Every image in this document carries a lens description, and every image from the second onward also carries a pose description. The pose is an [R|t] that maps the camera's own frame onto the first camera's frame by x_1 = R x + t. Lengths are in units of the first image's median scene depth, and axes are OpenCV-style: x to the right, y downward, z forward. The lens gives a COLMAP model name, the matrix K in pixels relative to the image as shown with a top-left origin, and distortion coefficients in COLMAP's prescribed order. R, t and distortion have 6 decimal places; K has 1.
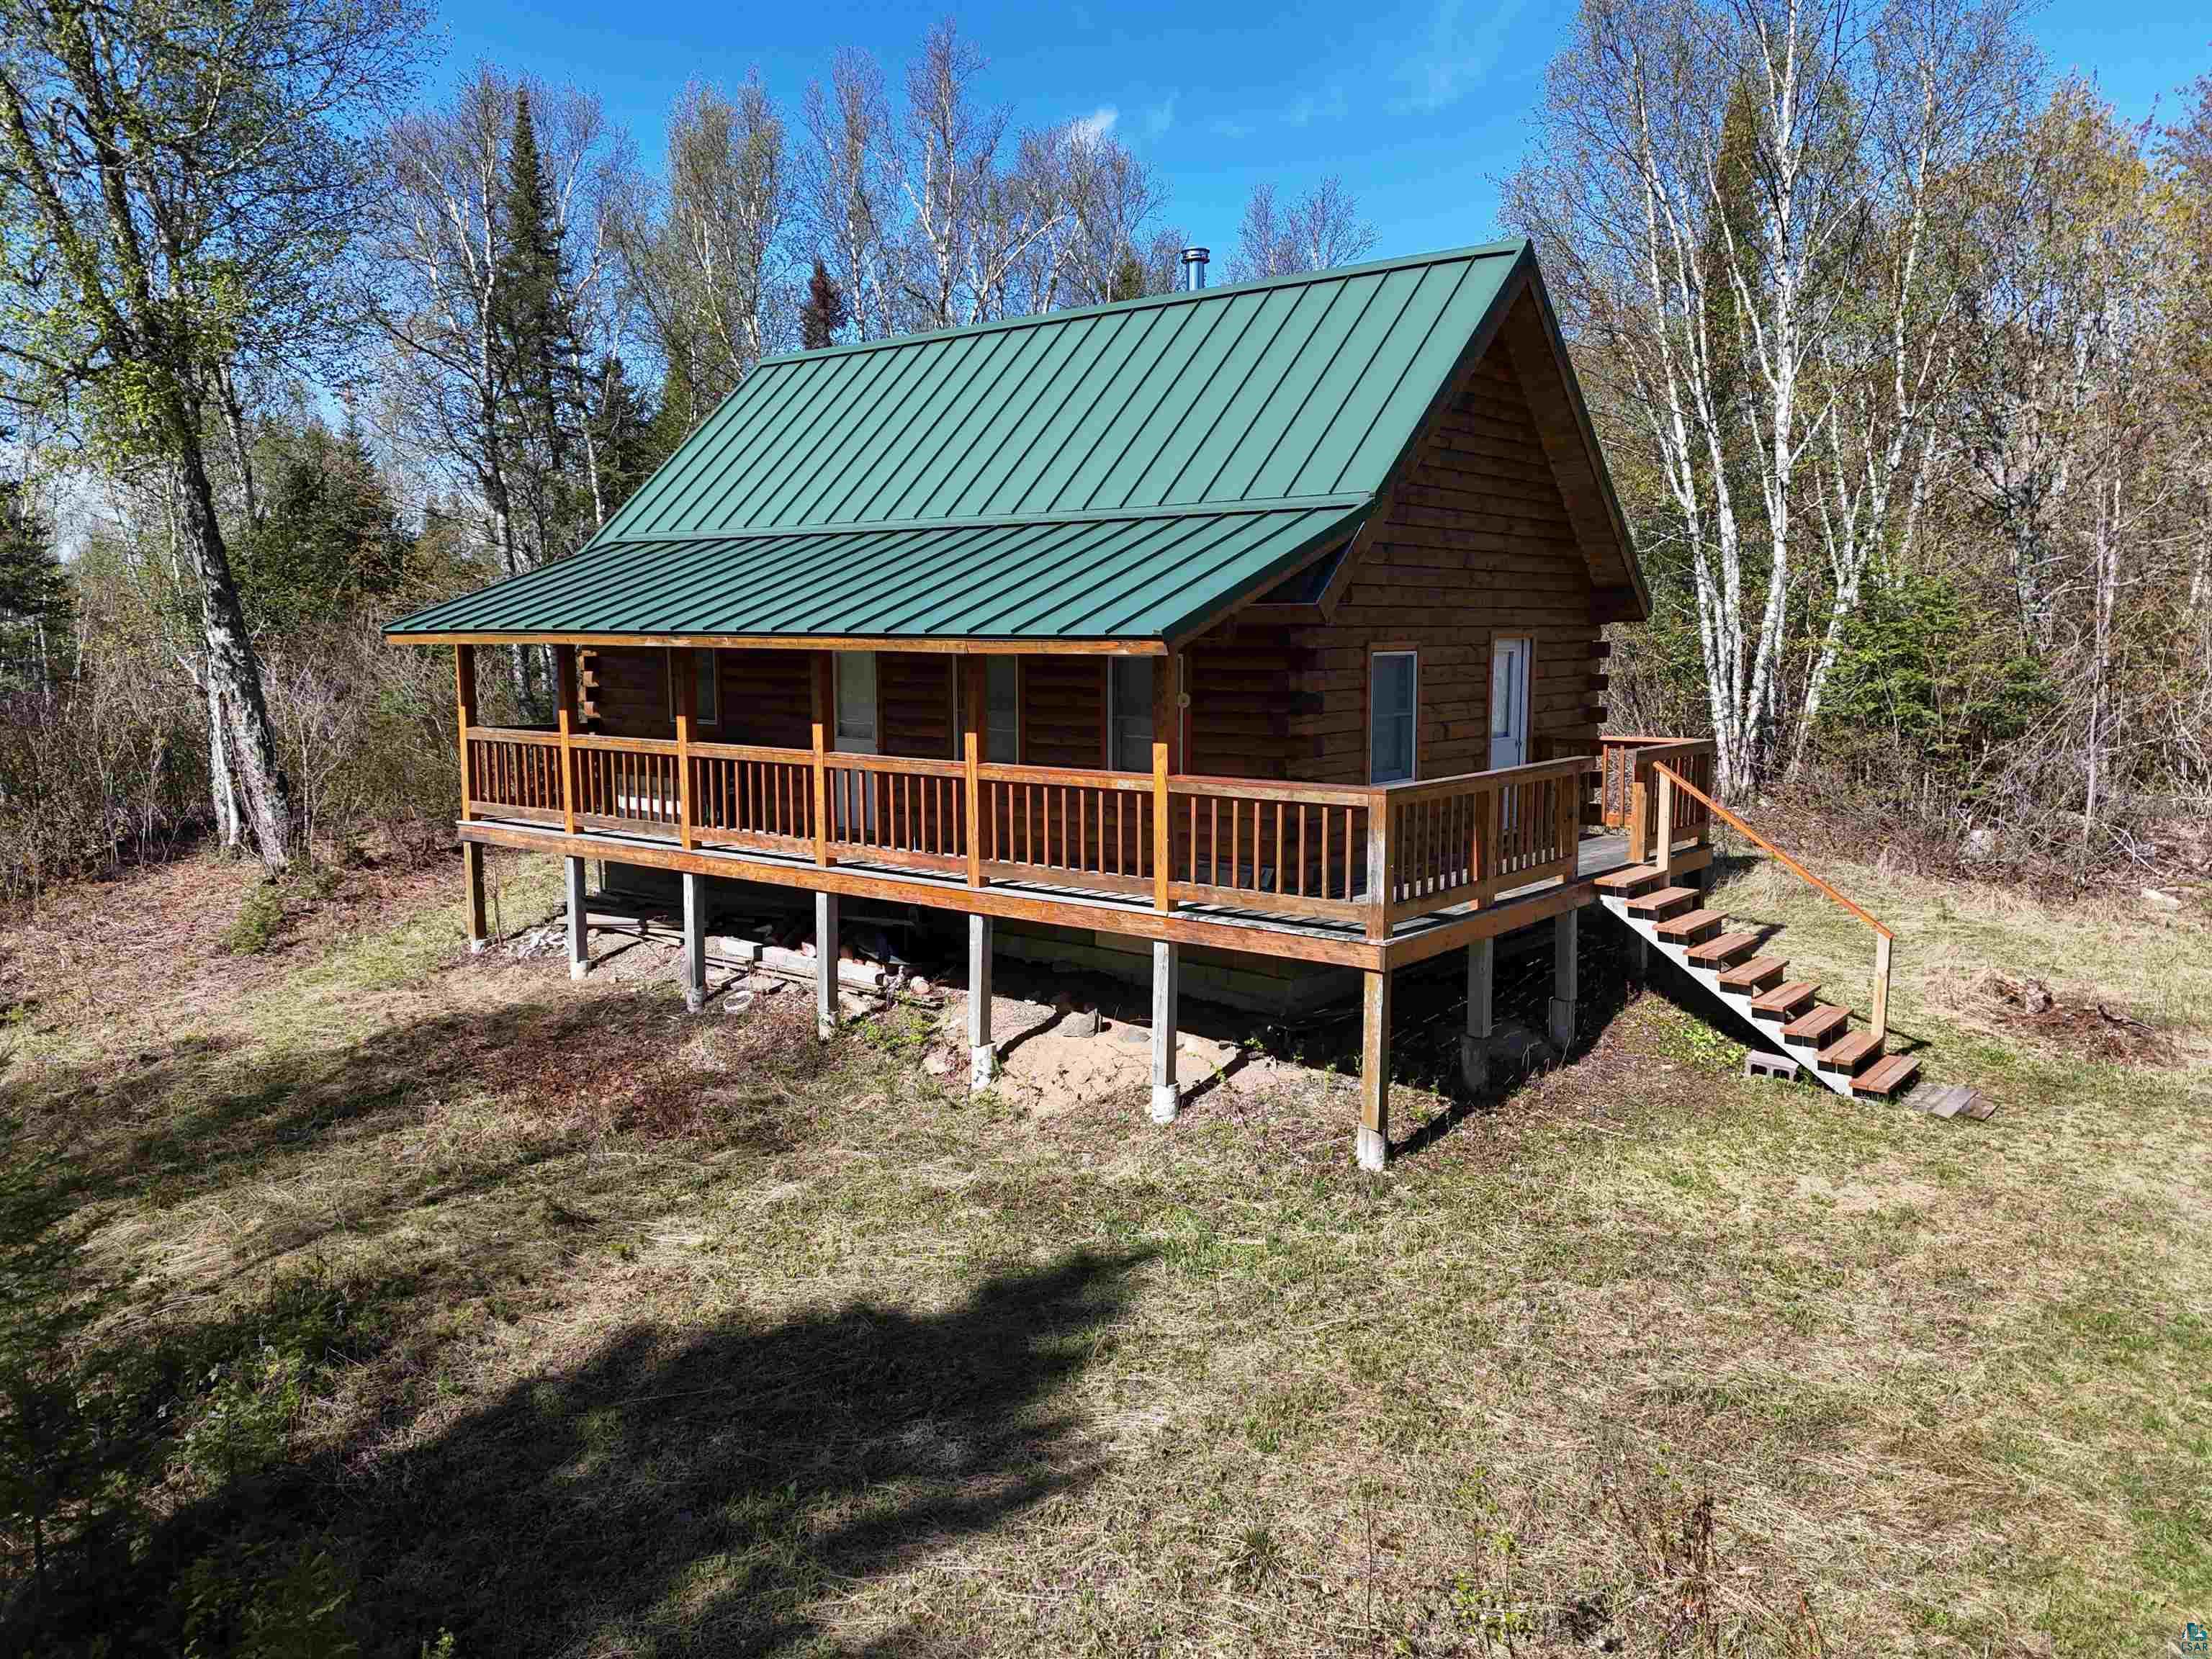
lens RADIAL K [[1603.5, 0, 1106.0], [0, 1603.5, 829.5], [0, 0, 1]] dist [0.084530, -0.088609]
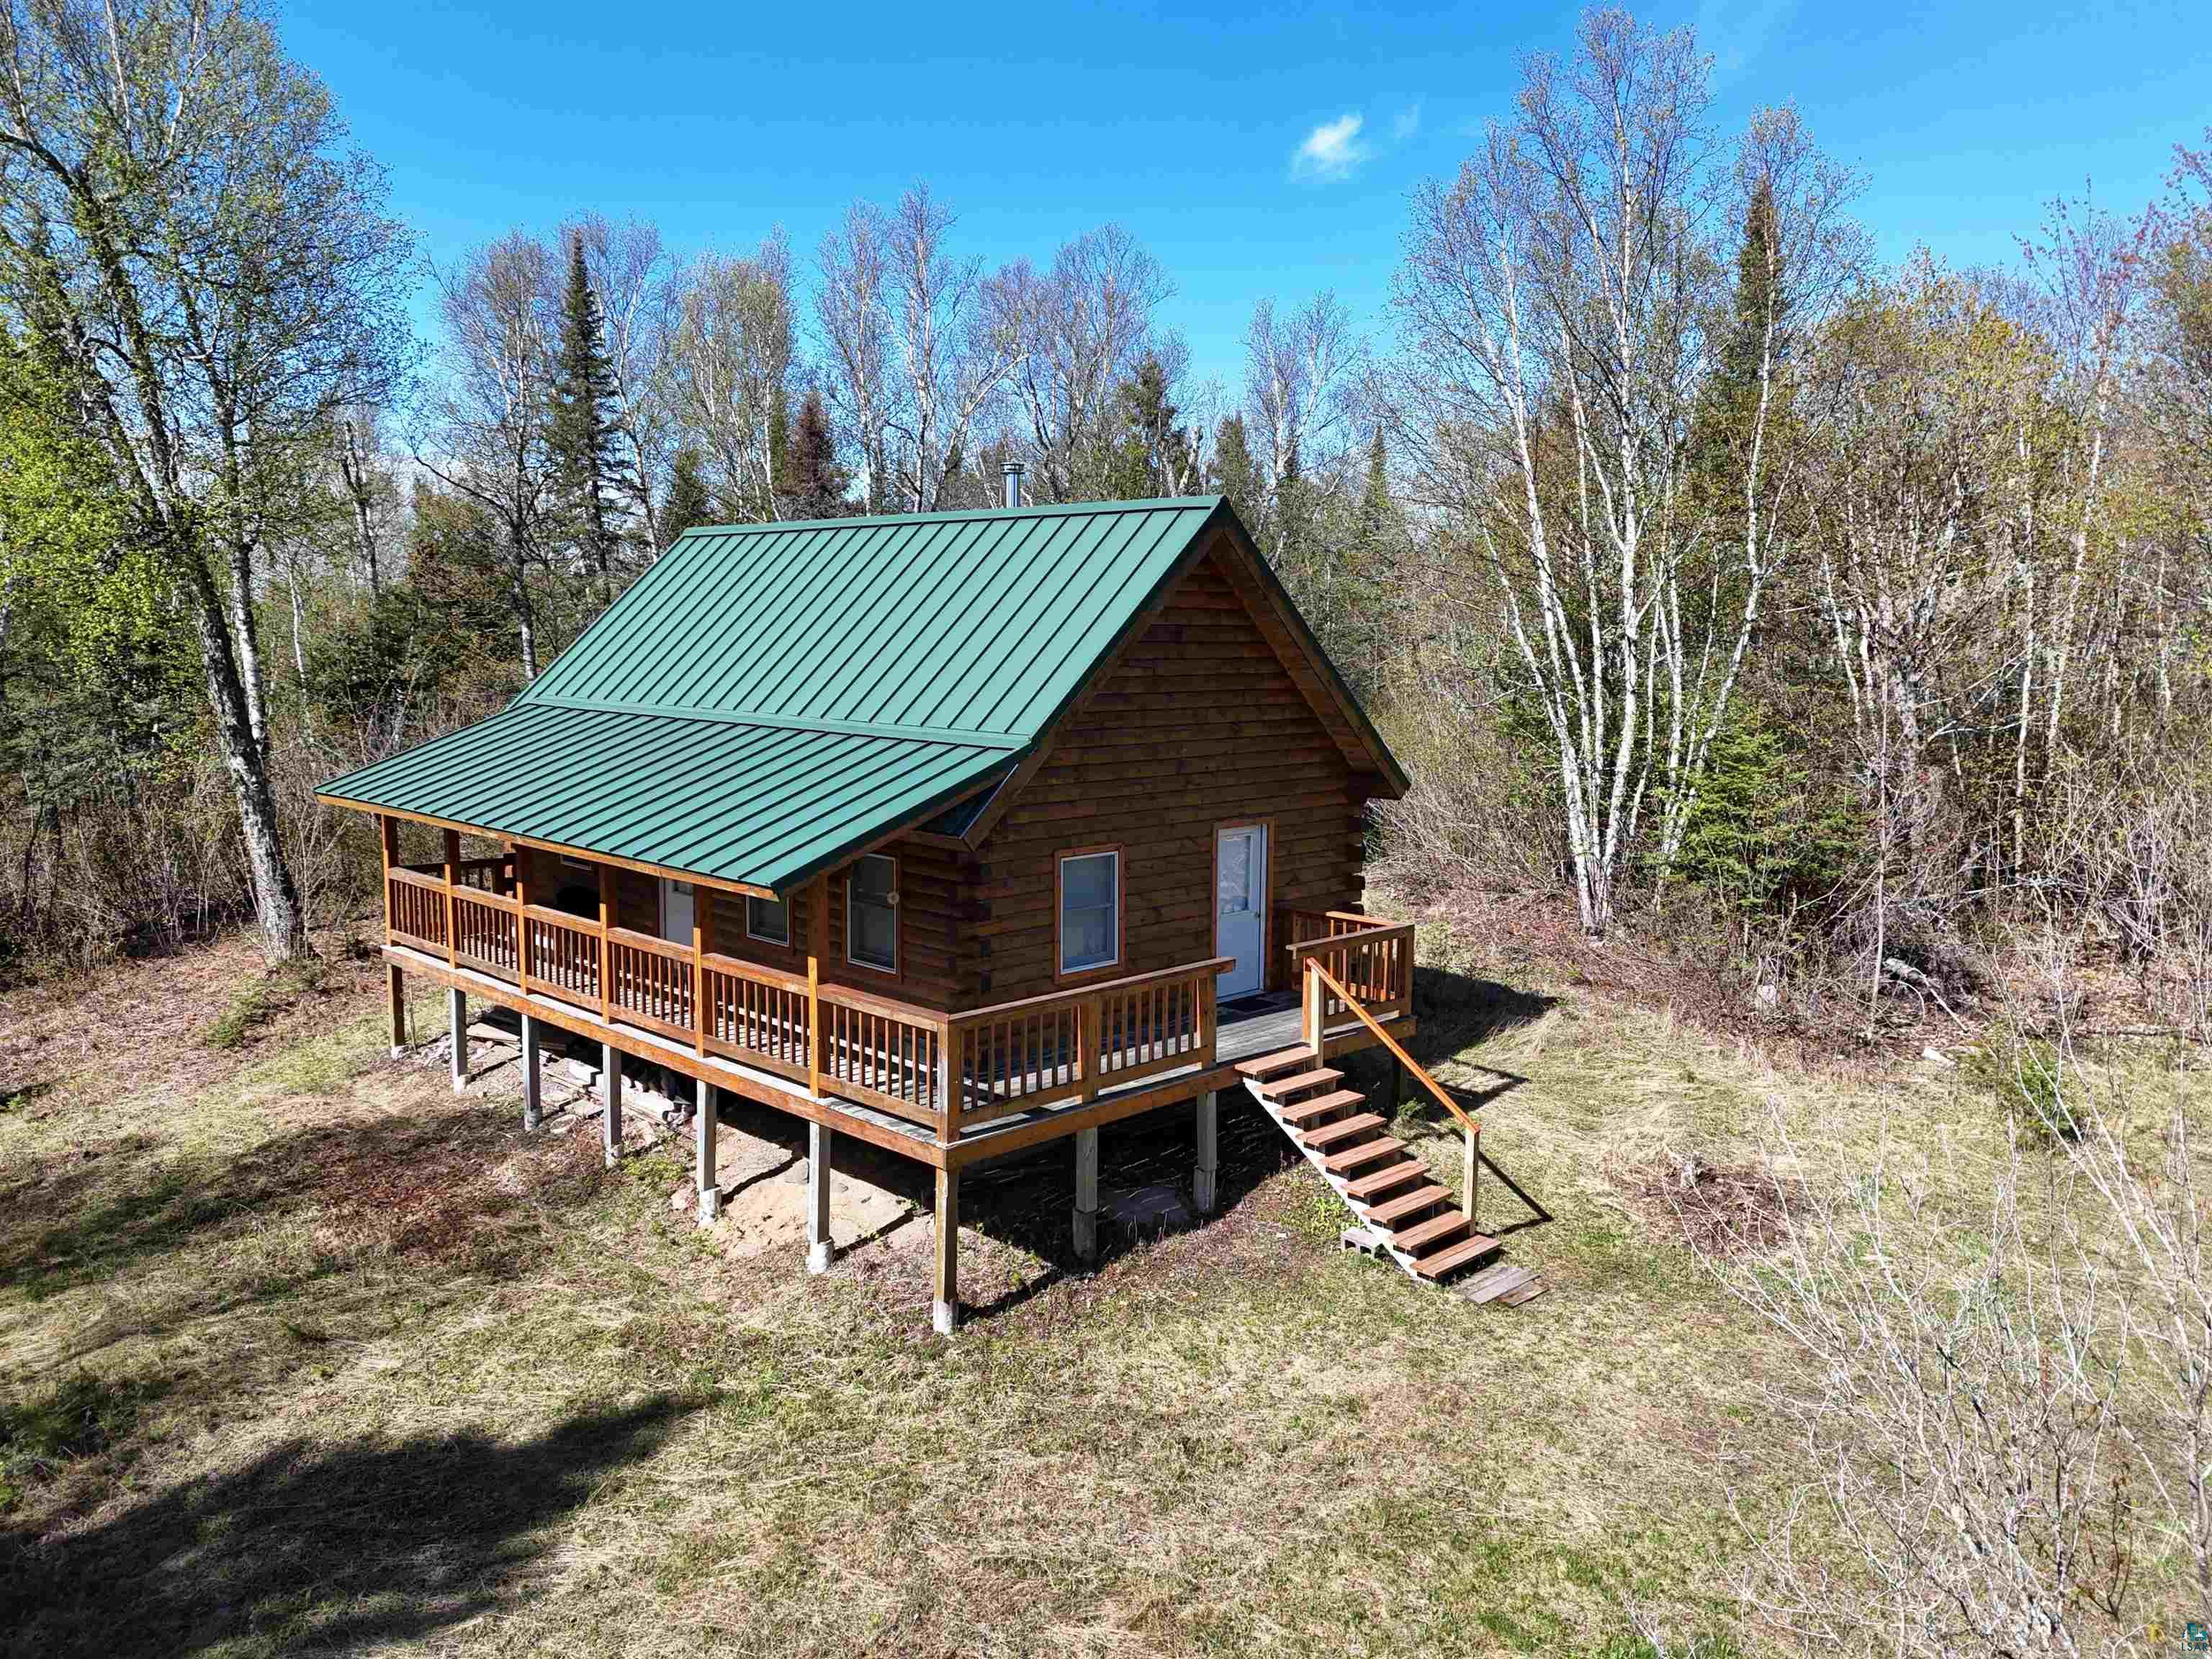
lens RADIAL K [[1603.5, 0, 1106.0], [0, 1603.5, 829.5], [0, 0, 1]] dist [0.084530, -0.088609]
pose [[0.992781, 0.024465, -0.117416, 0.366359], [-0.024302, 0.999701, 0.002815, -0.148577], [0.117450, 0.000058, 0.993079, -0.160433]]
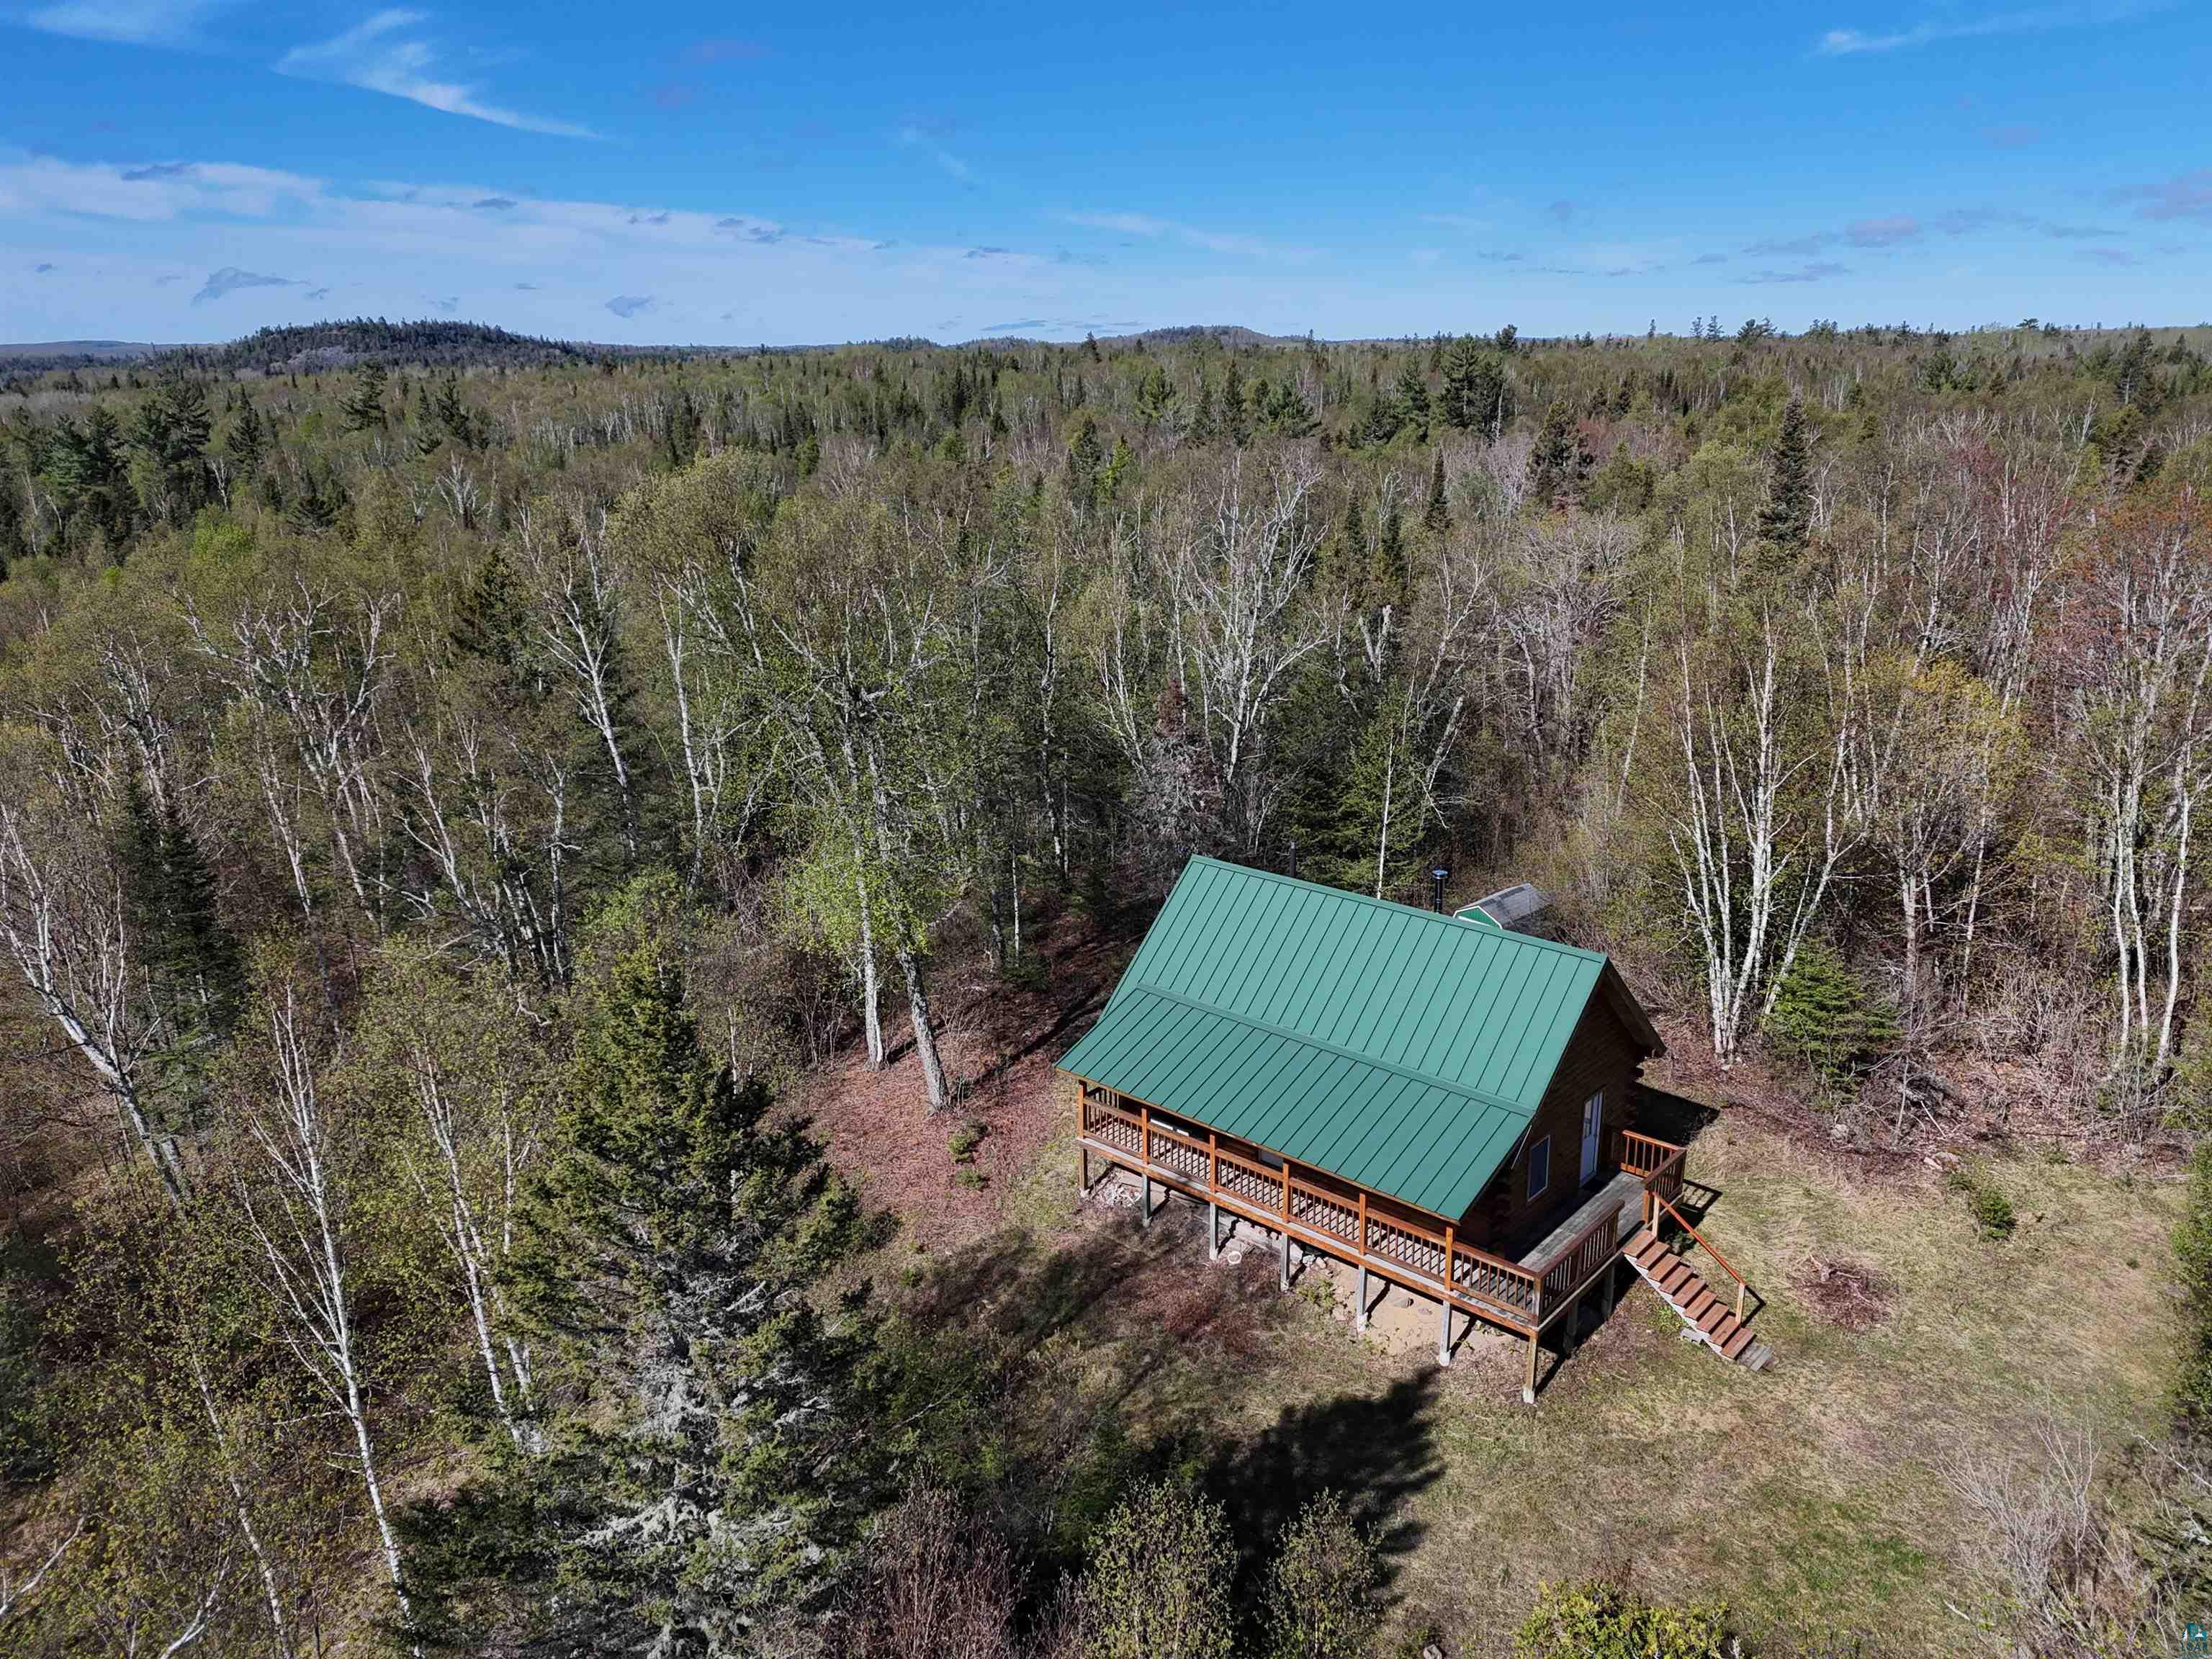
lens RADIAL K [[1603.5, 0, 1106.0], [0, 1603.5, 829.5], [0, 0, 1]] dist [0.084530, -0.088609]
pose [[0.998666, 0.010181, -0.050613, -0.363499], [-0.001669, 0.986215, 0.165459, -1.037065], [0.051600, -0.165153, 0.984917, -1.367248]]
